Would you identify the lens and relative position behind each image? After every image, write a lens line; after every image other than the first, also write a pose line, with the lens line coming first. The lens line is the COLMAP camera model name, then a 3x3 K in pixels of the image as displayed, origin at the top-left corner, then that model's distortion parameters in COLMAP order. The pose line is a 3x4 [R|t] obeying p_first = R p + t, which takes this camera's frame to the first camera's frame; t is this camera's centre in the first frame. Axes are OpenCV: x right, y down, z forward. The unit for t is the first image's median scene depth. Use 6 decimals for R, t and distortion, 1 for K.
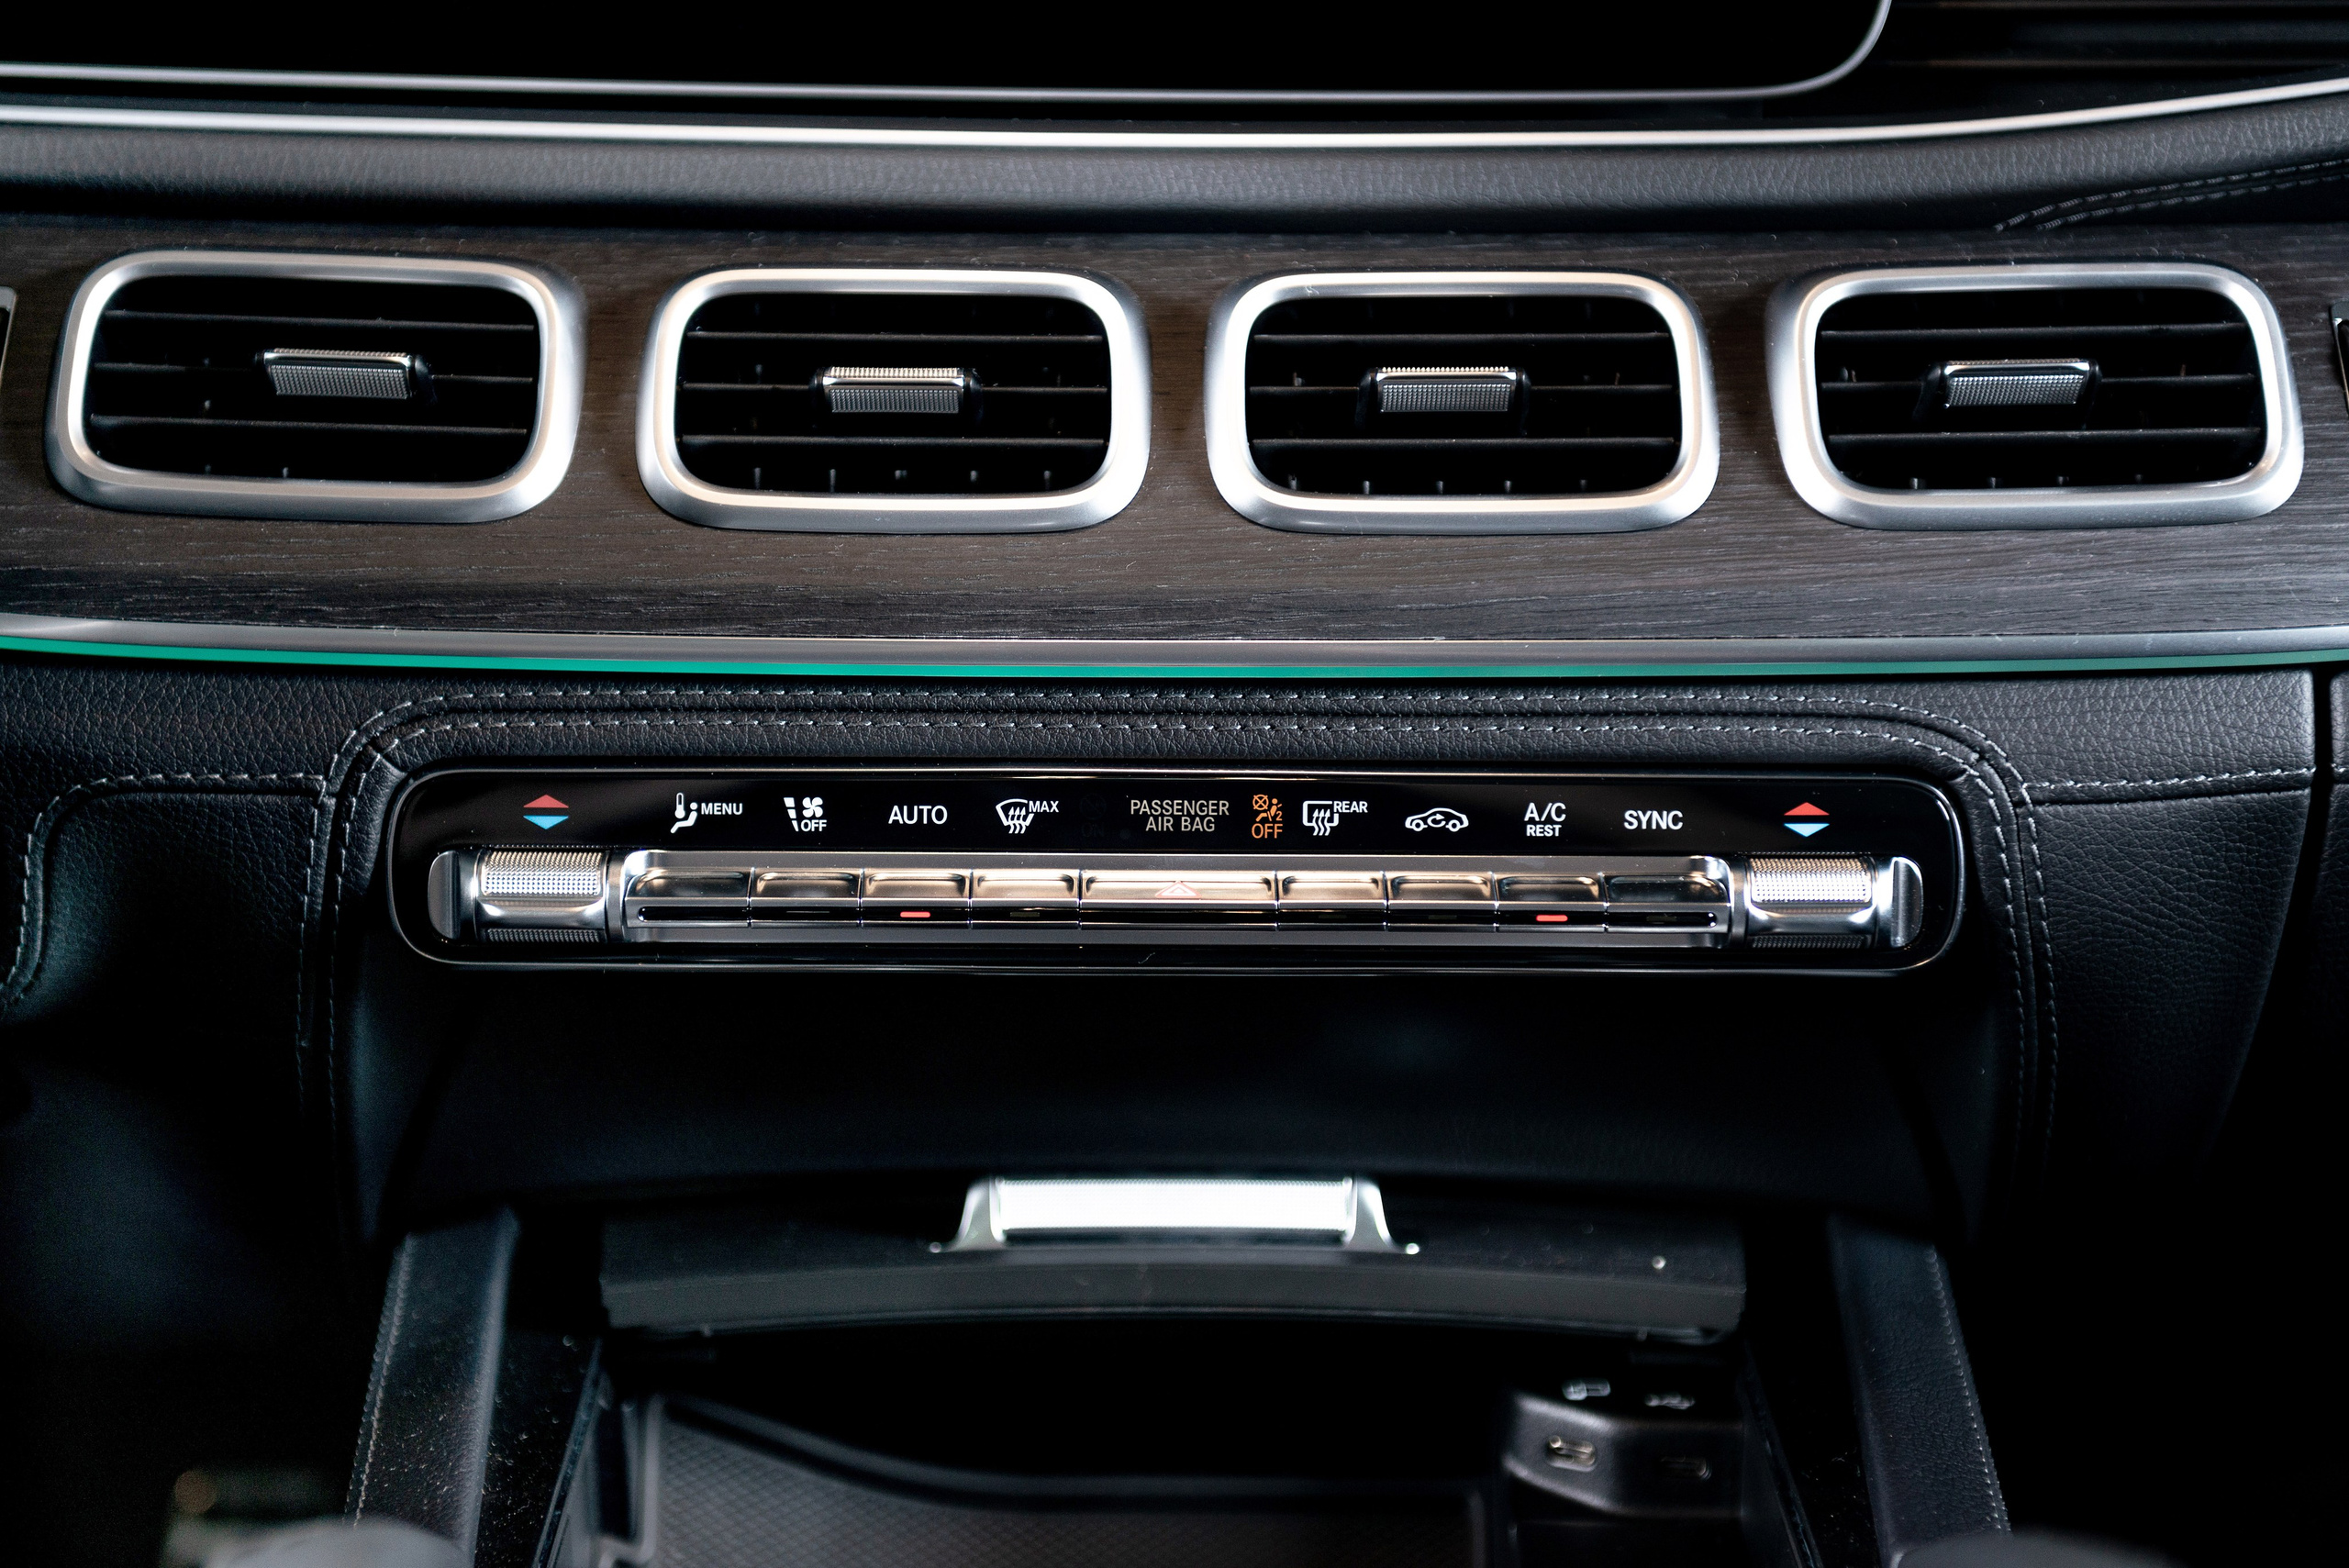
lens RADIAL K [[4510.5, 0, 1172.3], [0, 4510.5, 777.2], [0, 0, 1]] dist [0.397106, 0.000000]
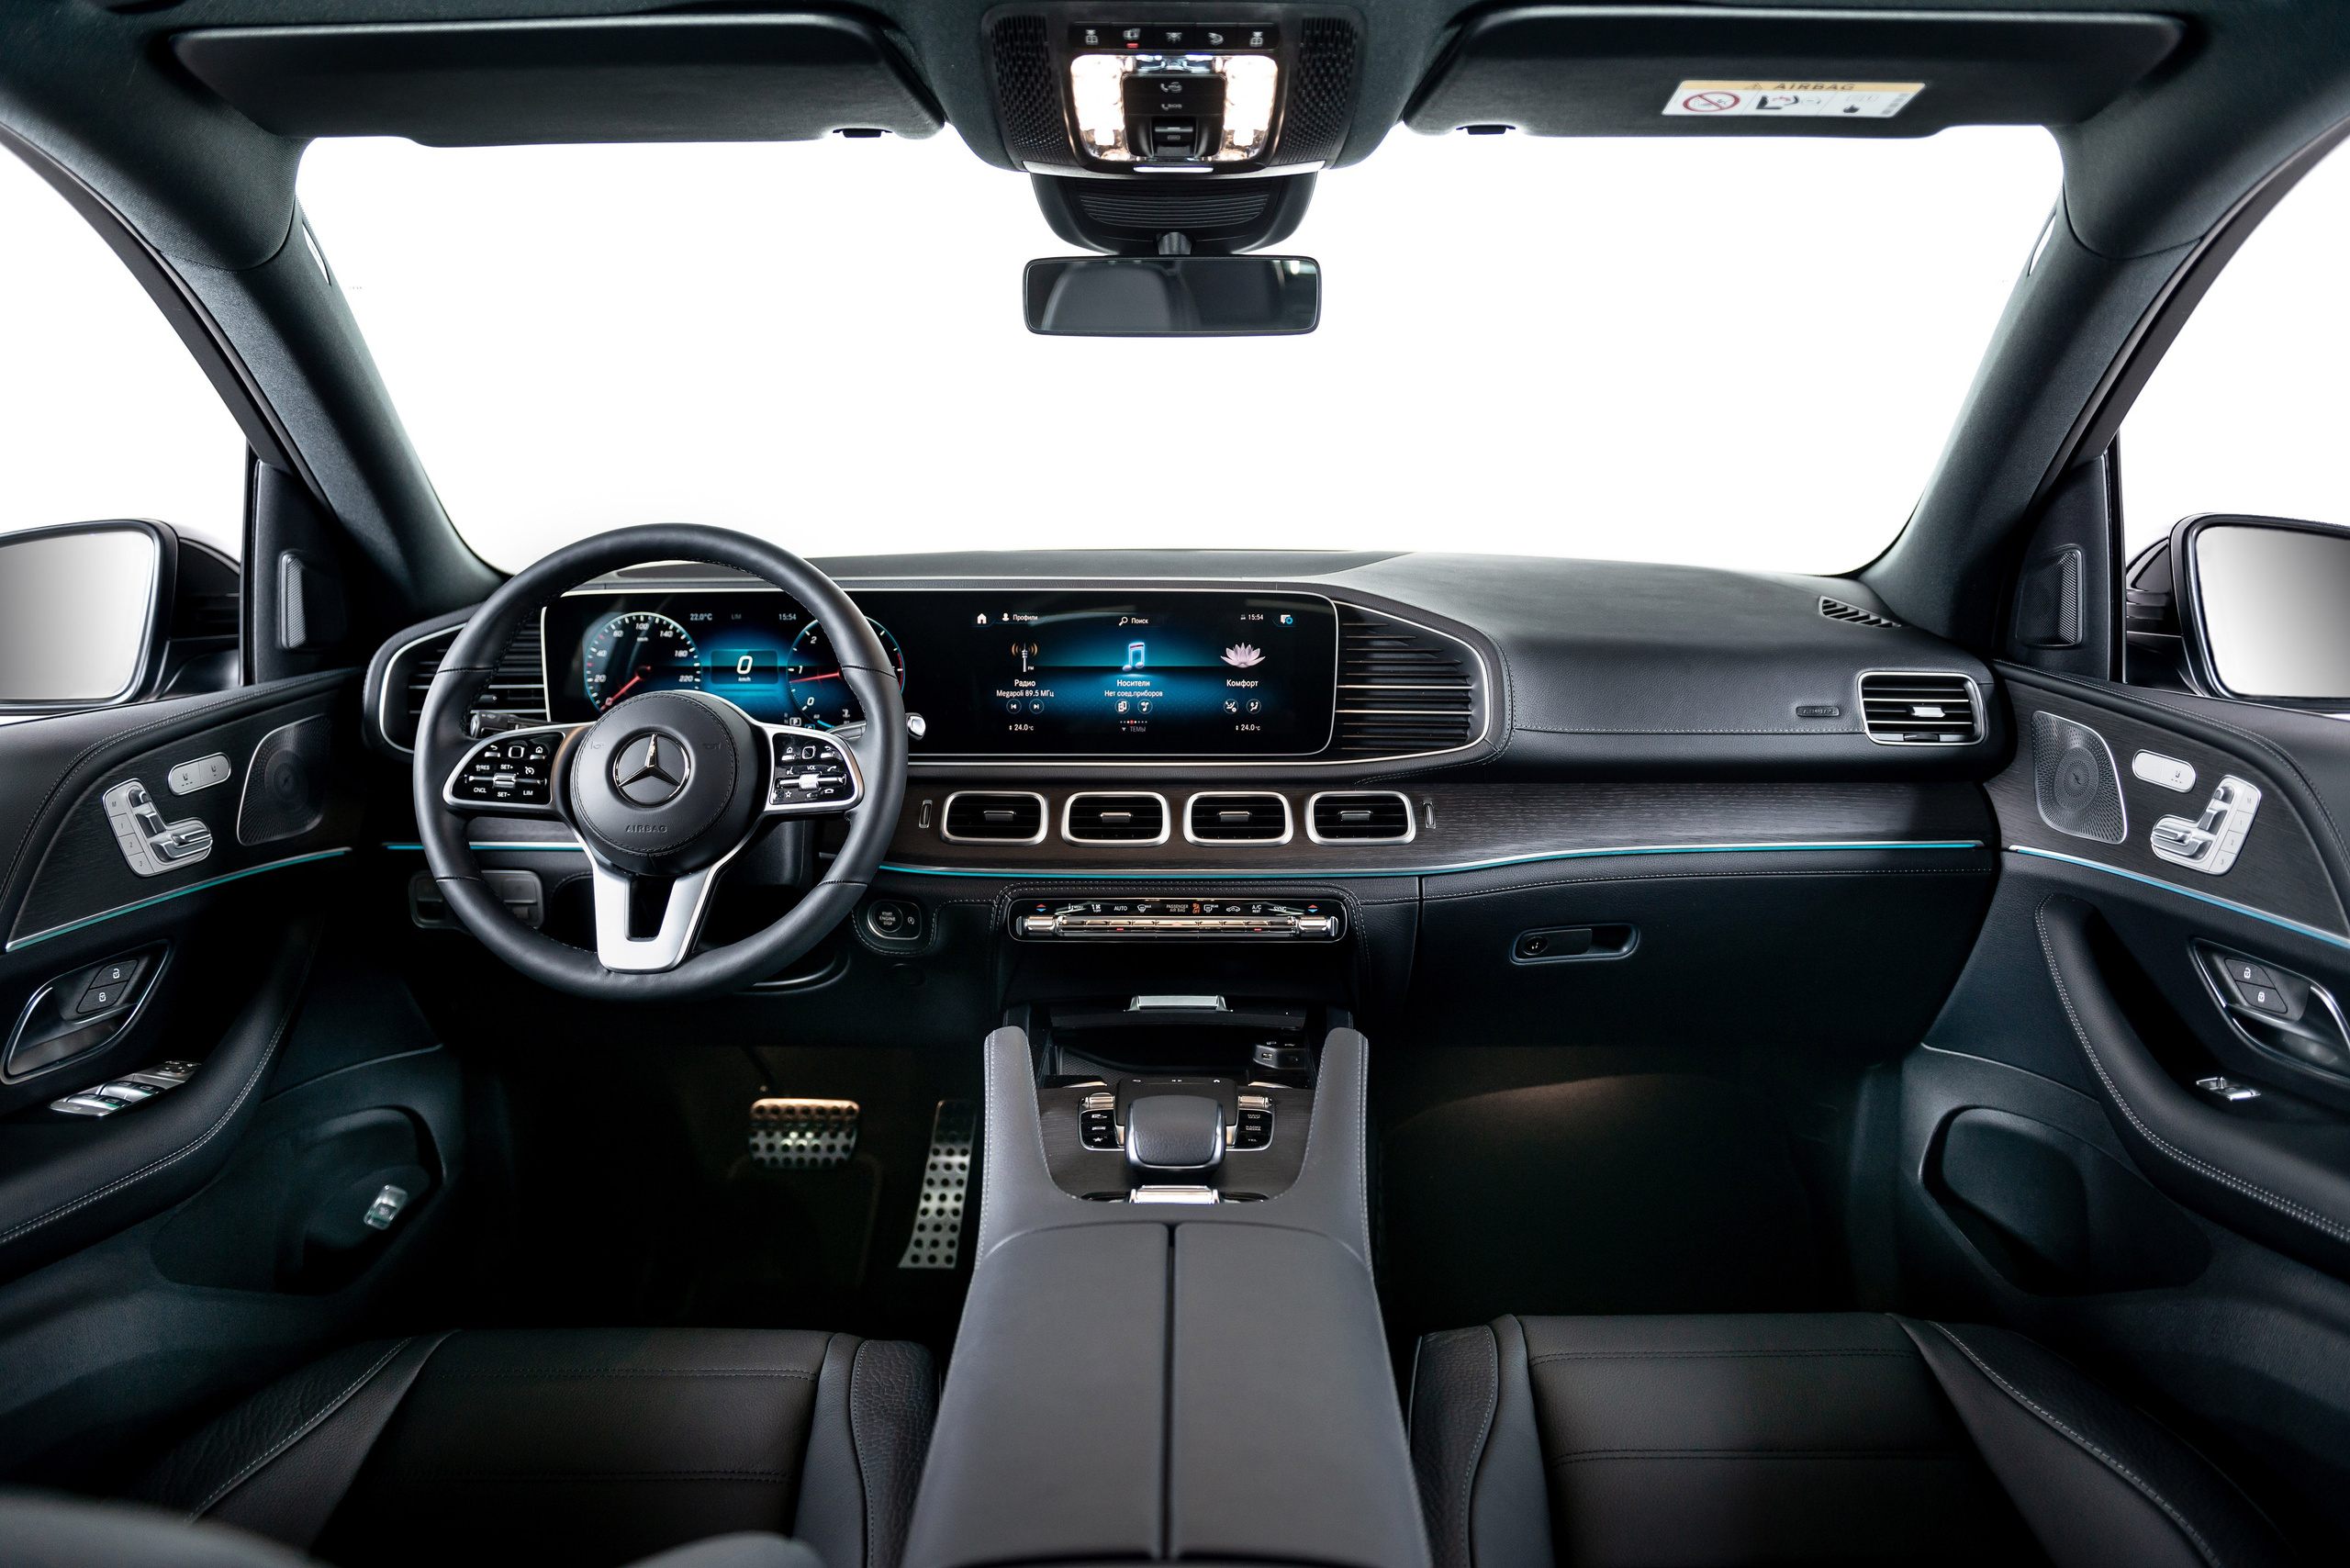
lens RADIAL K [[1542.9, 0, 1167.8], [0, 1542.9, 786.1], [0, 0, 1]] dist [-0.026341, -0.001644]
pose [[0.999740, -0.006230, -0.021952, 0.027065], [0.003322, 0.991496, -0.130096, 0.089432], [0.022576, 0.129989, 0.991258, -0.575203]]
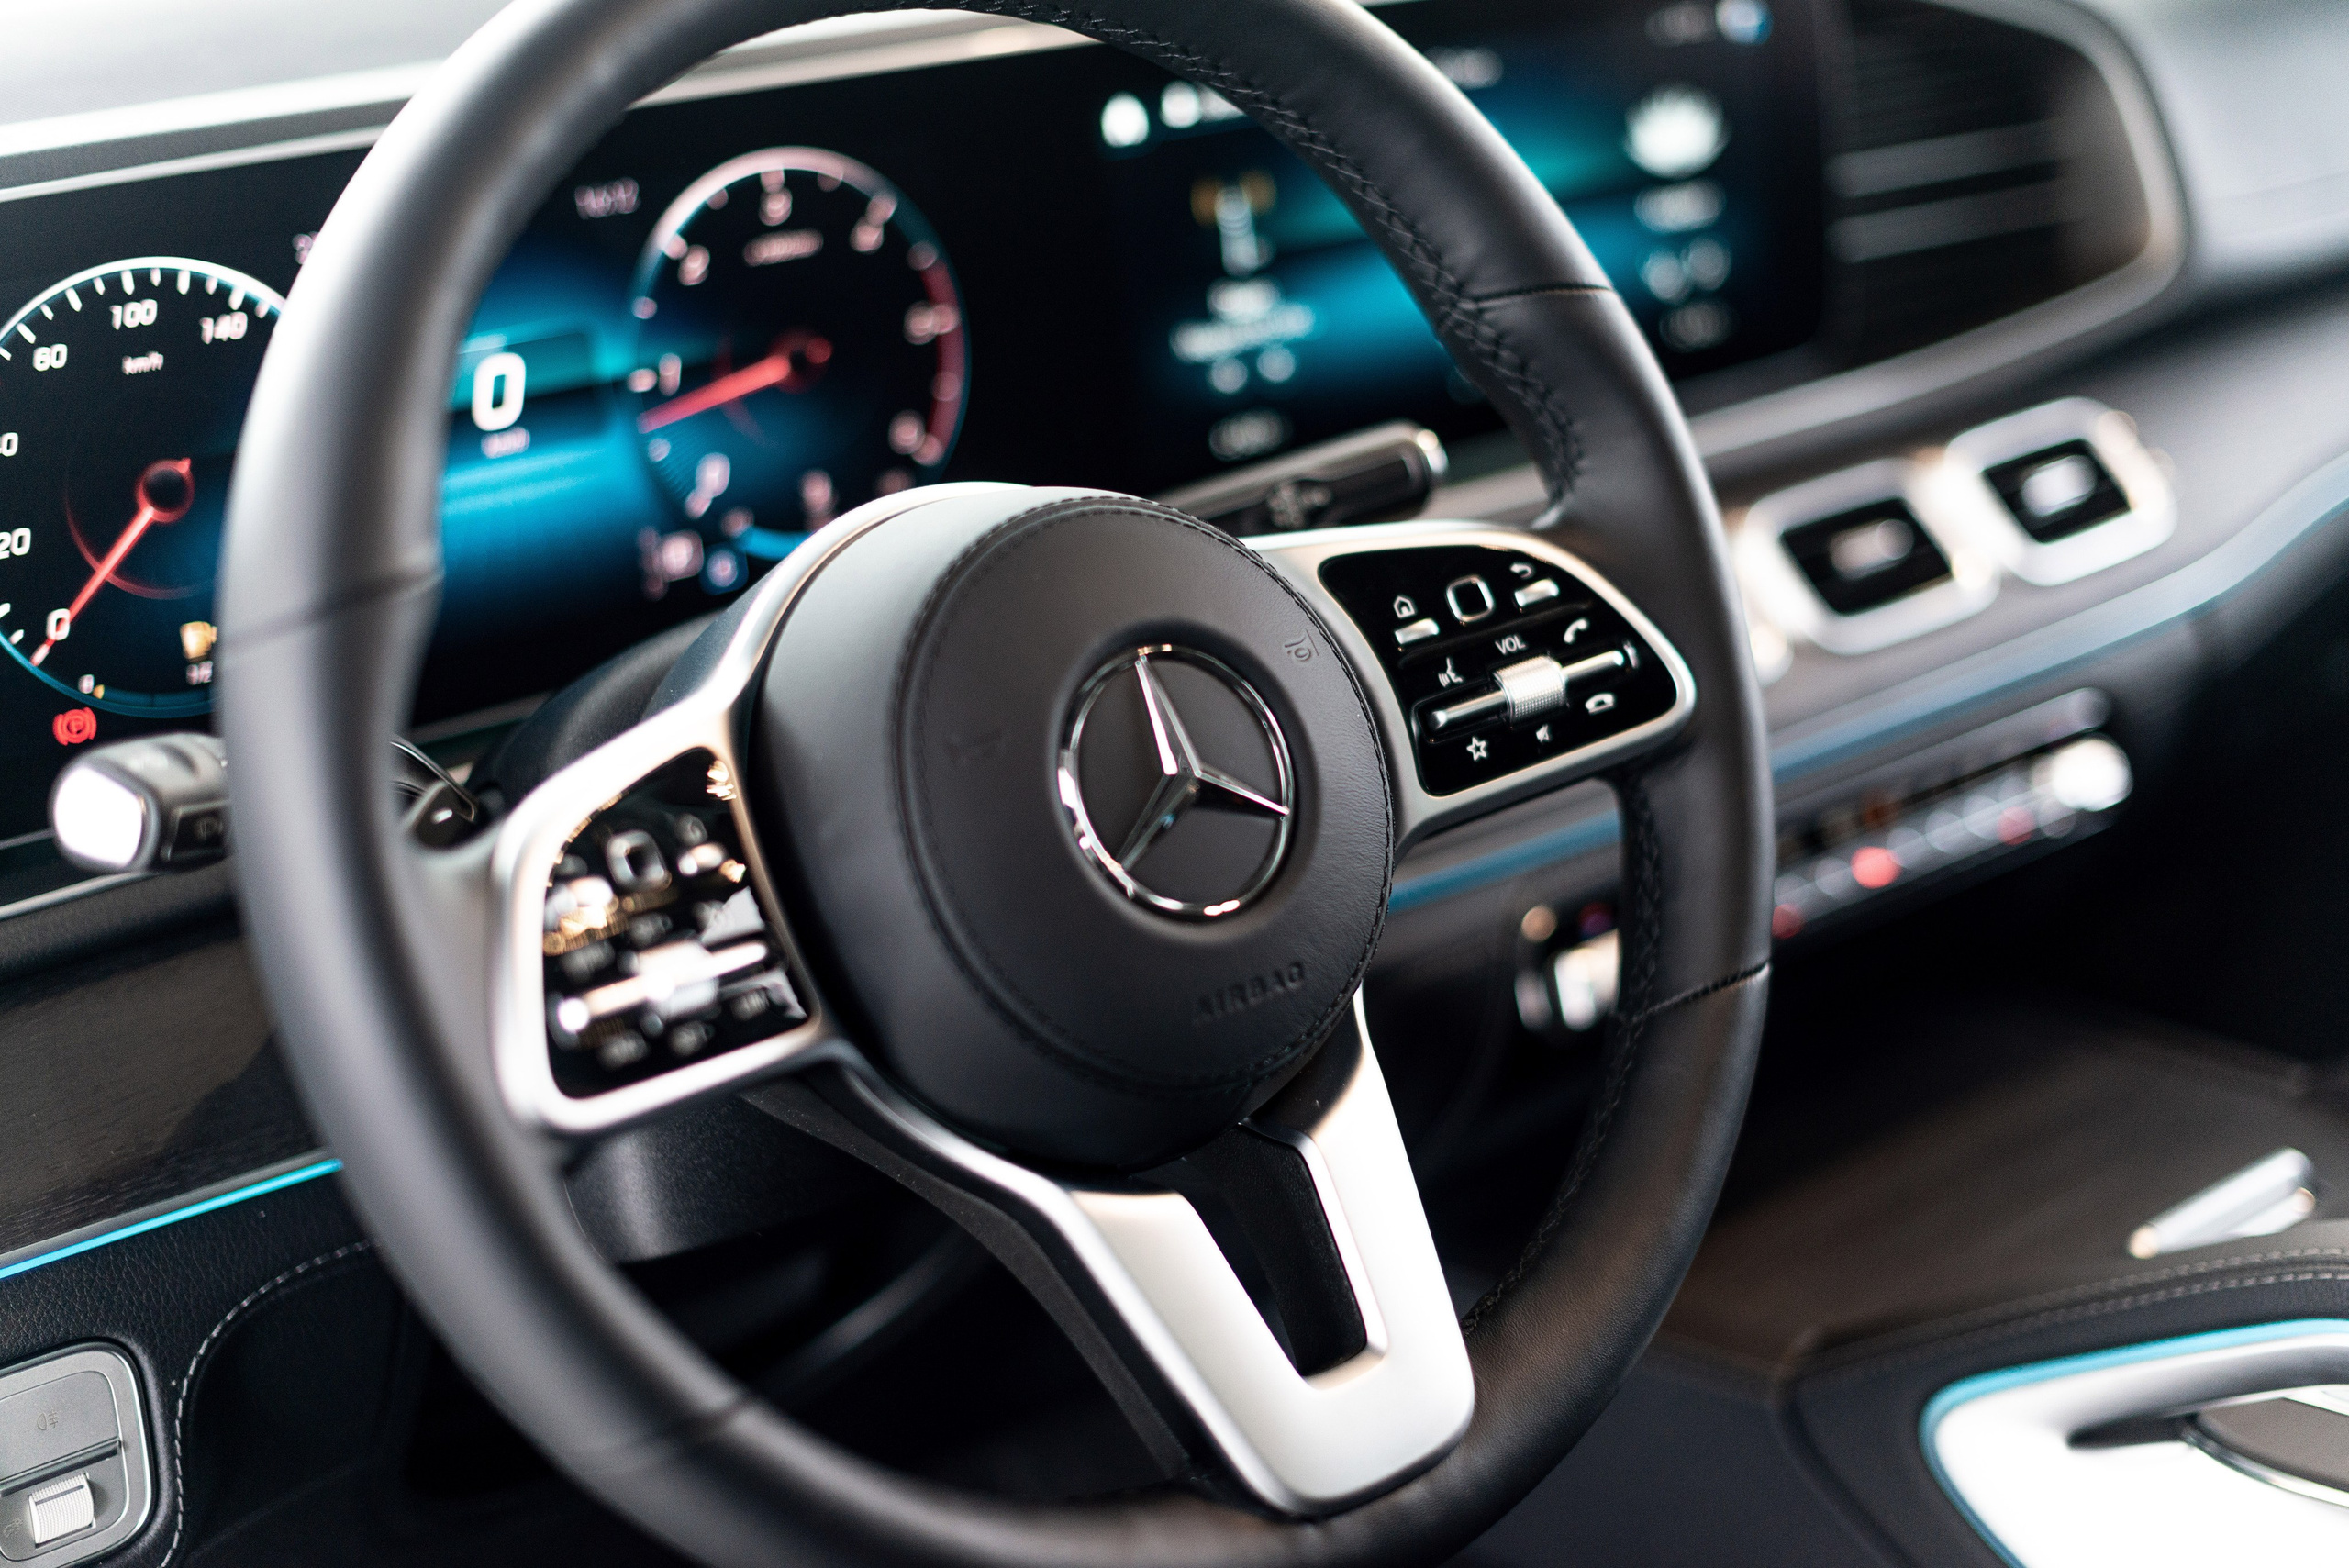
lens RADIAL K [[3433.0, 0, 1164.4], [0, 3433.0, 780.6], [0, 0, 1]] dist [-0.018422, 0.000000]
pose [[0.761245, -0.249509, 0.598541, -0.968815], [0.264229, 0.962262, 0.065074, -0.160450], [-0.592190, 0.108615, 0.798445, 0.111063]]
